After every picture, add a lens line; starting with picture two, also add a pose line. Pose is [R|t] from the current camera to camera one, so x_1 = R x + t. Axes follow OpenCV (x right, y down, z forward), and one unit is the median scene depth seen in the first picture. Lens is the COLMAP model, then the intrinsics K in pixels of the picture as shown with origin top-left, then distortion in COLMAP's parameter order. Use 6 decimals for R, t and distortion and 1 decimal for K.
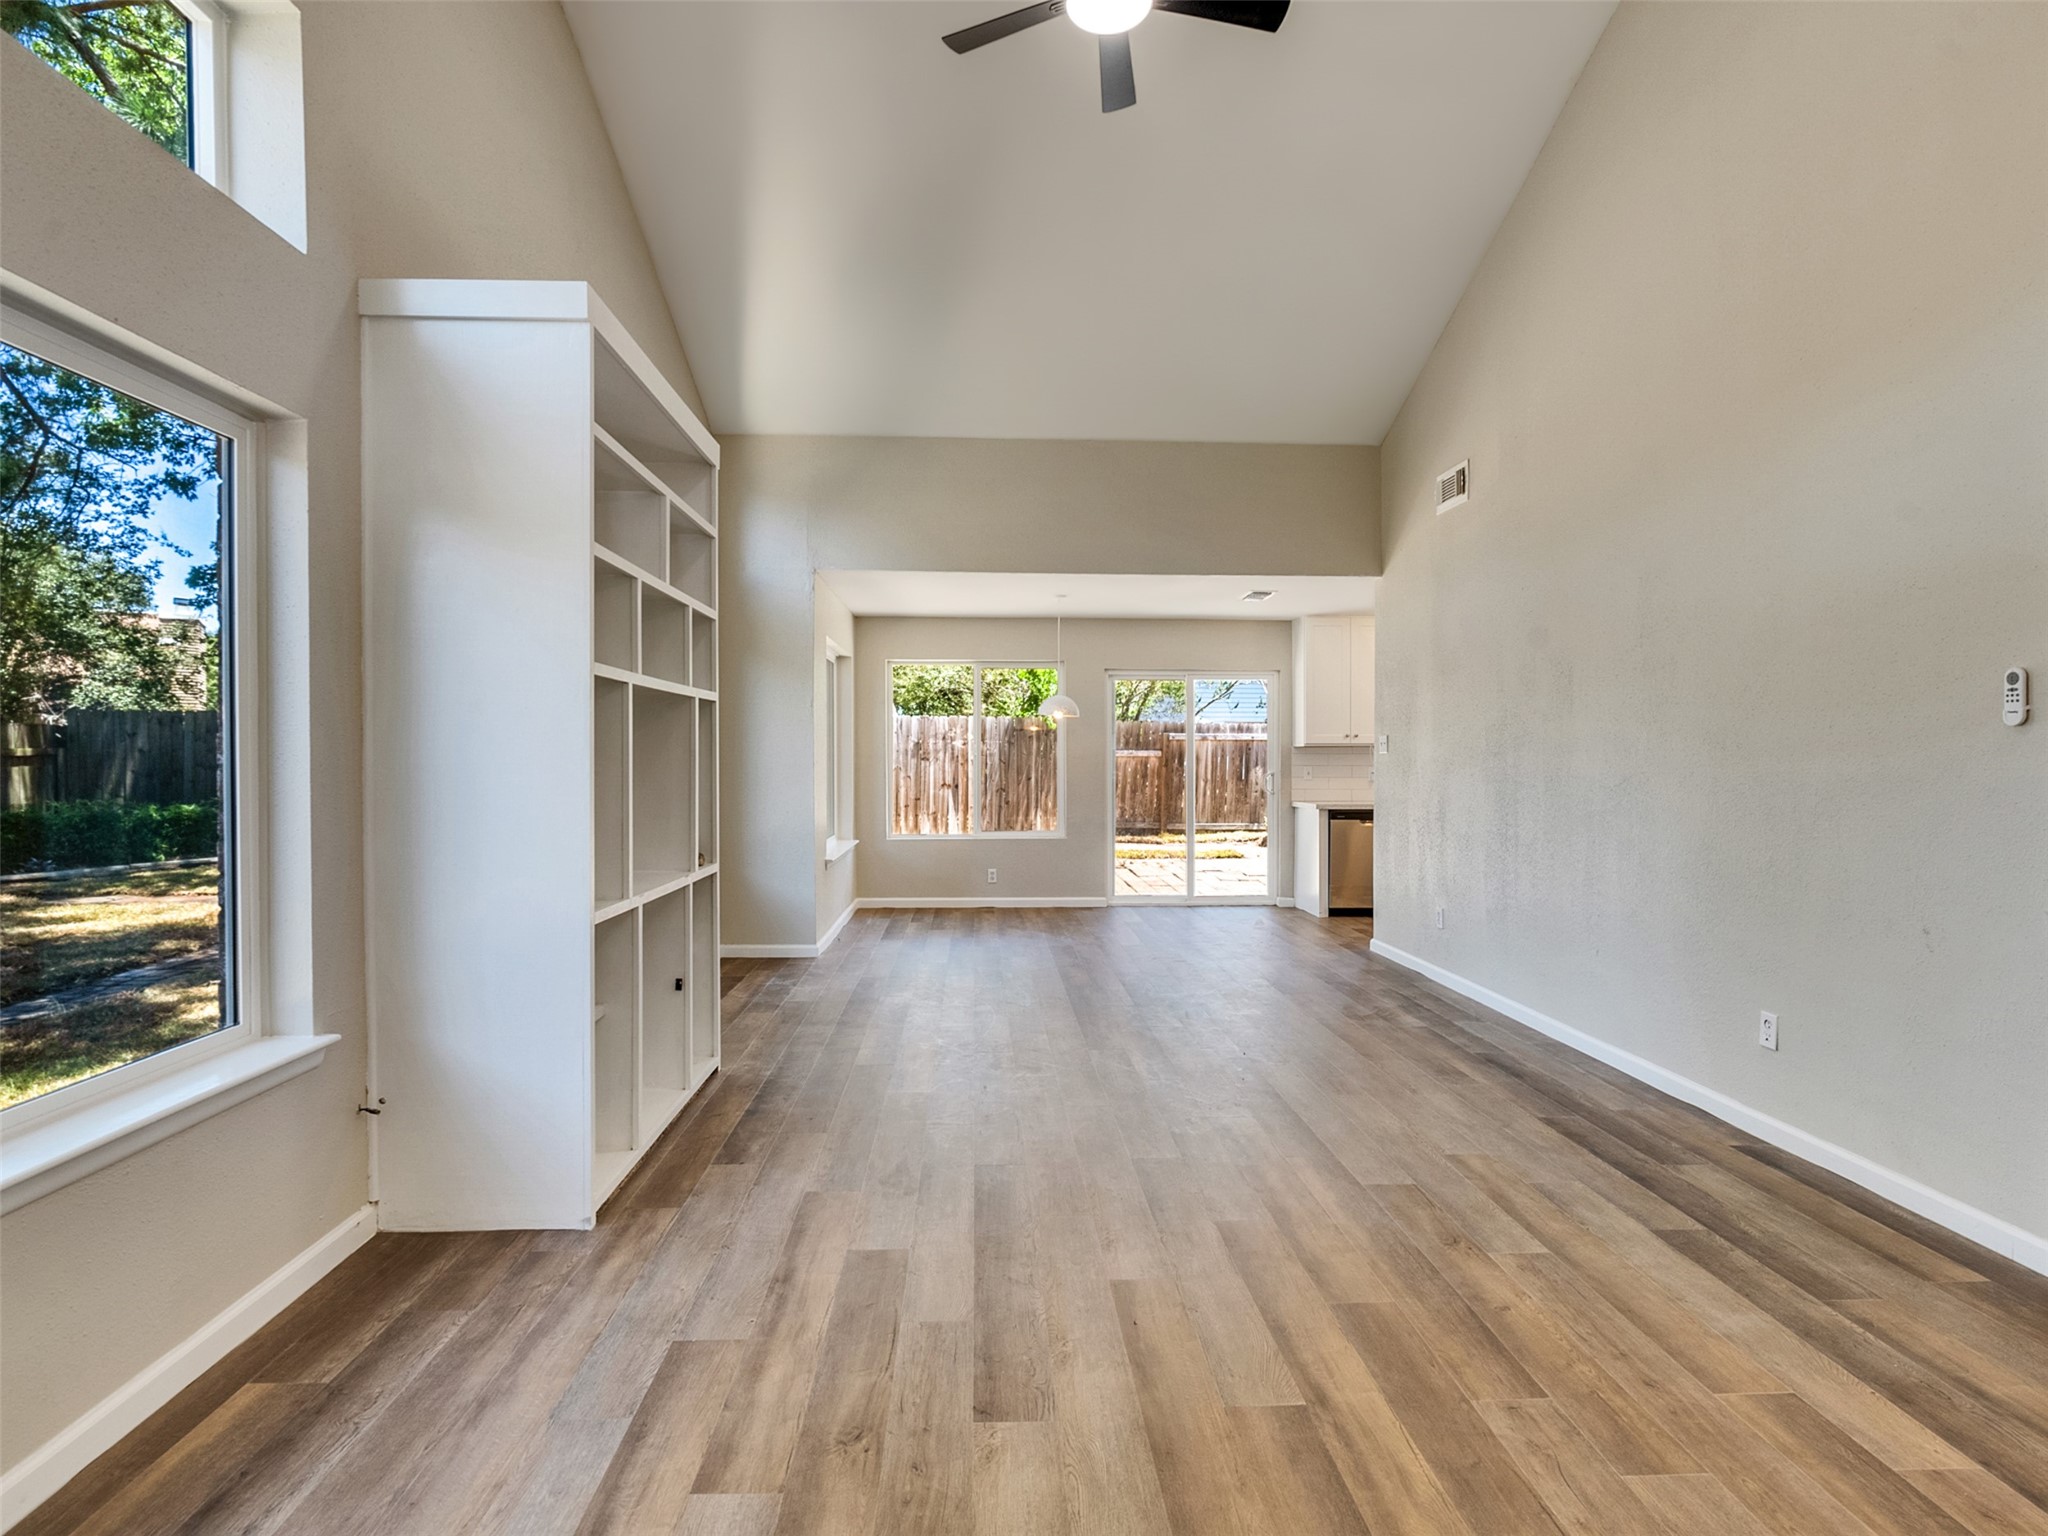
lens RADIAL K [[1046.9, 0, 1008.6], [0, 1046.9, 768.6], [0, 0, 1]] dist [-0.009099, 0.005791]
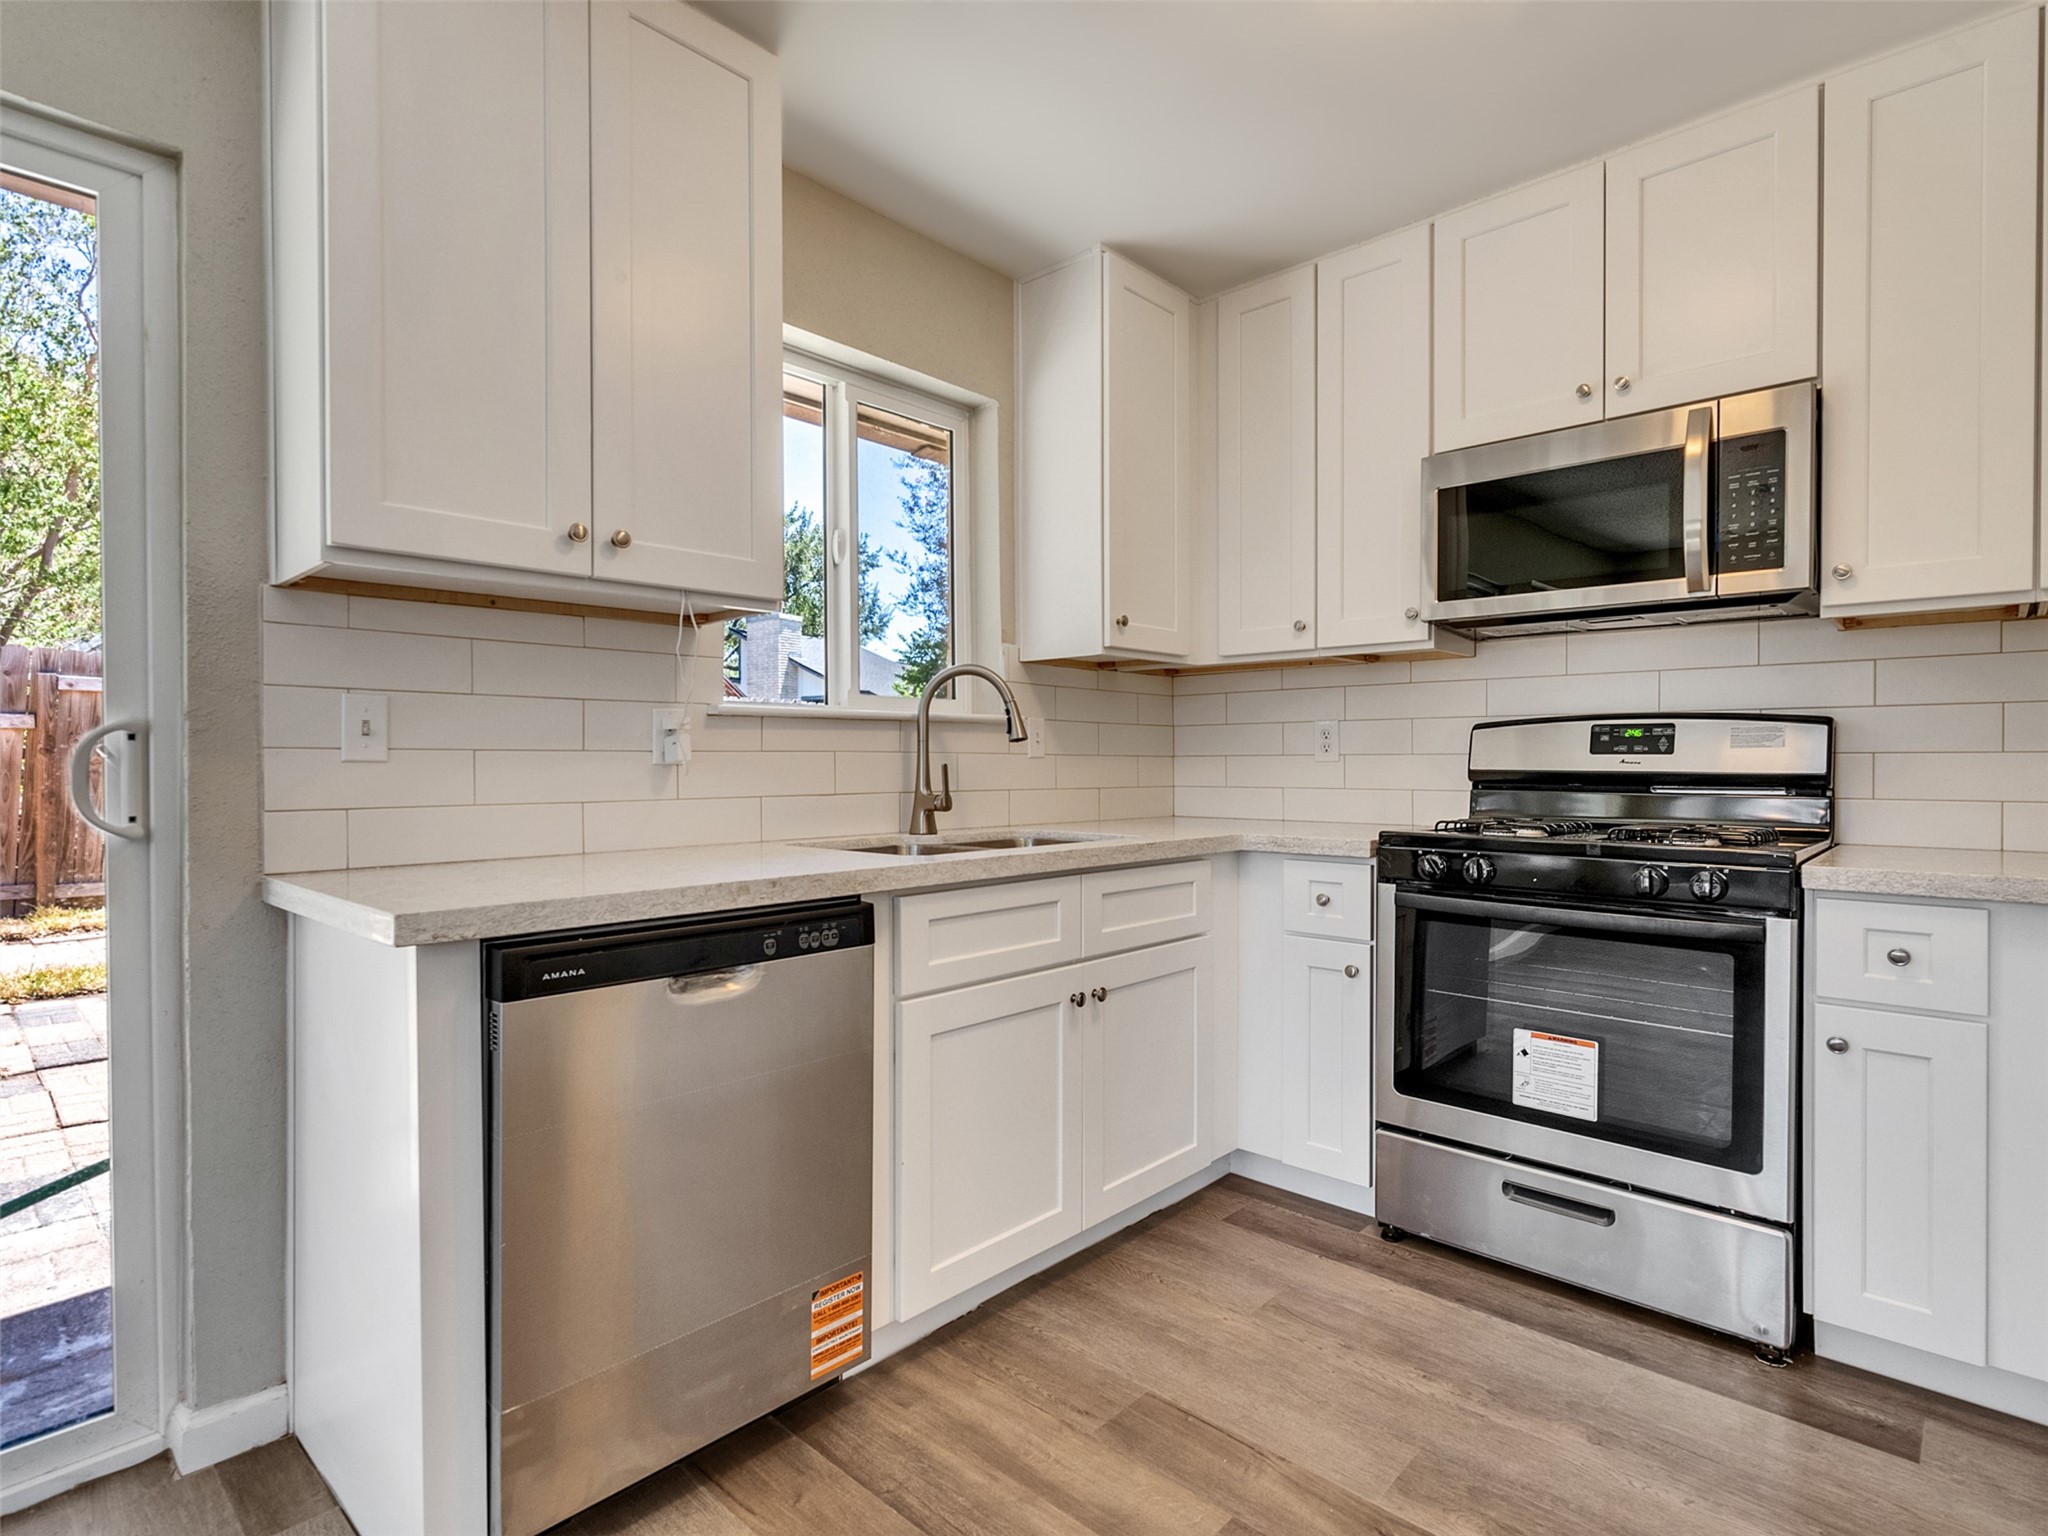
lens RADIAL K [[1046.9, 0, 1008.6], [0, 1046.9, 768.6], [0, 0, 1]] dist [-0.009099, 0.005791]
pose [[0.709857, -0.006800, 0.704313, 0.385431], [0.007843, 0.999968, 0.001750, 0.021155], [-0.704302, 0.004281, 0.709888, 1.276811]]
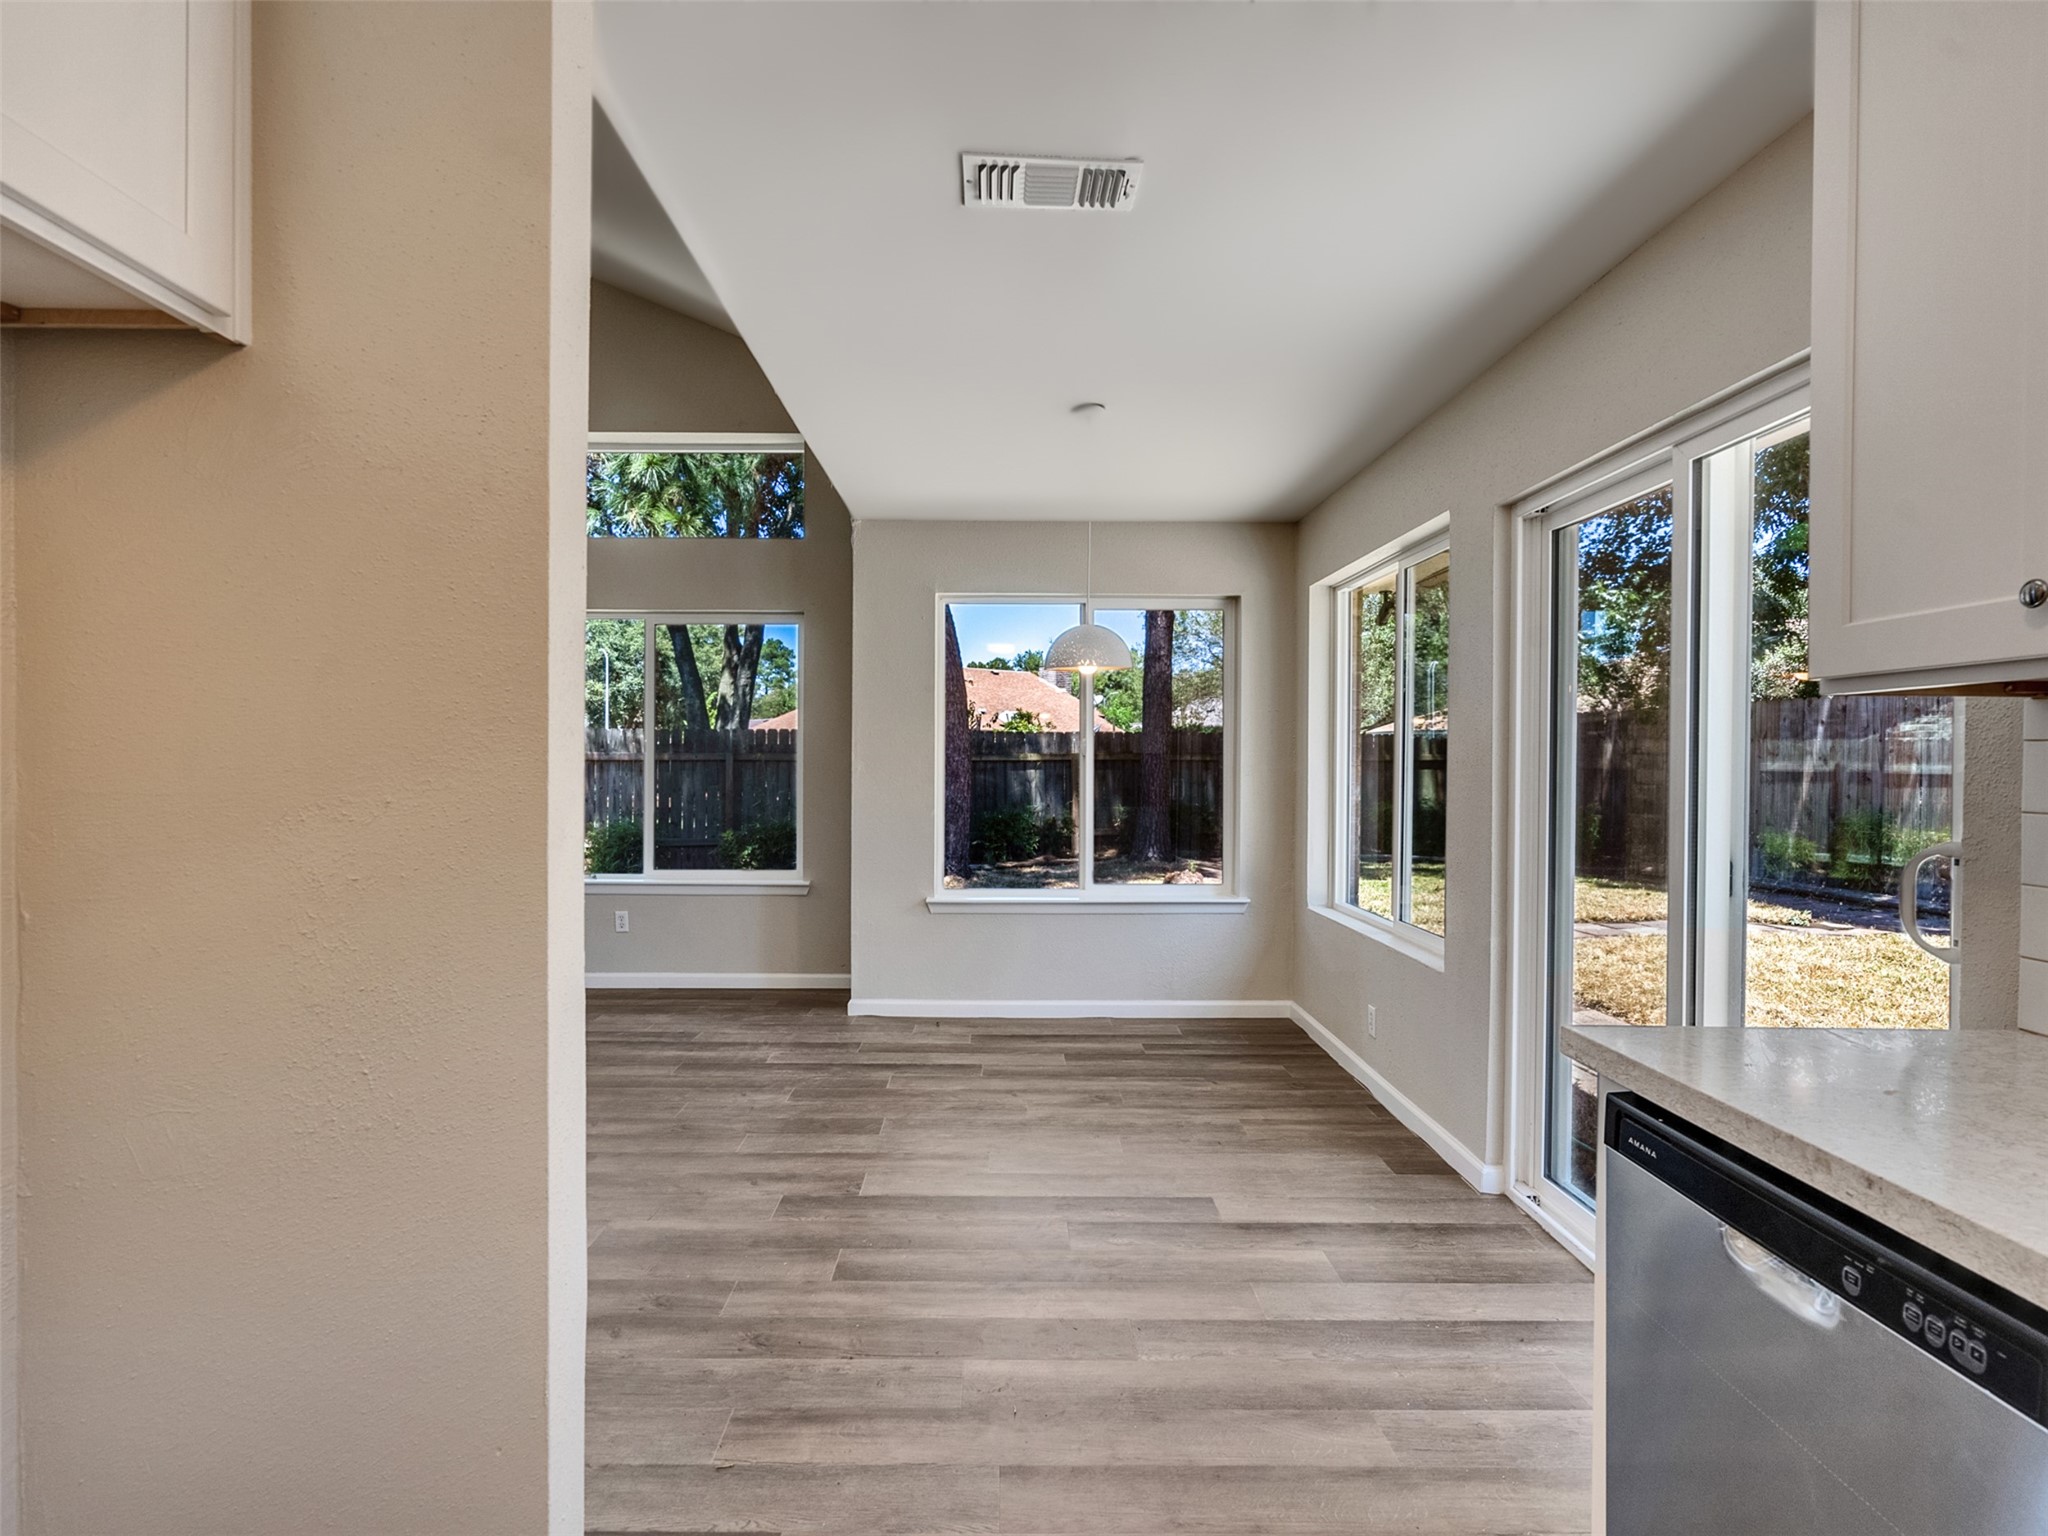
lens RADIAL K [[1046.9, 0, 1008.6], [0, 1046.9, 768.6], [0, 0, 1]] dist [-0.009099, 0.005791]
pose [[-0.029489, 0.007046, -0.999540, 0.725320], [-0.014589, 0.999866, 0.007479, -0.014293], [0.999459, 0.014802, -0.029383, 1.395529]]
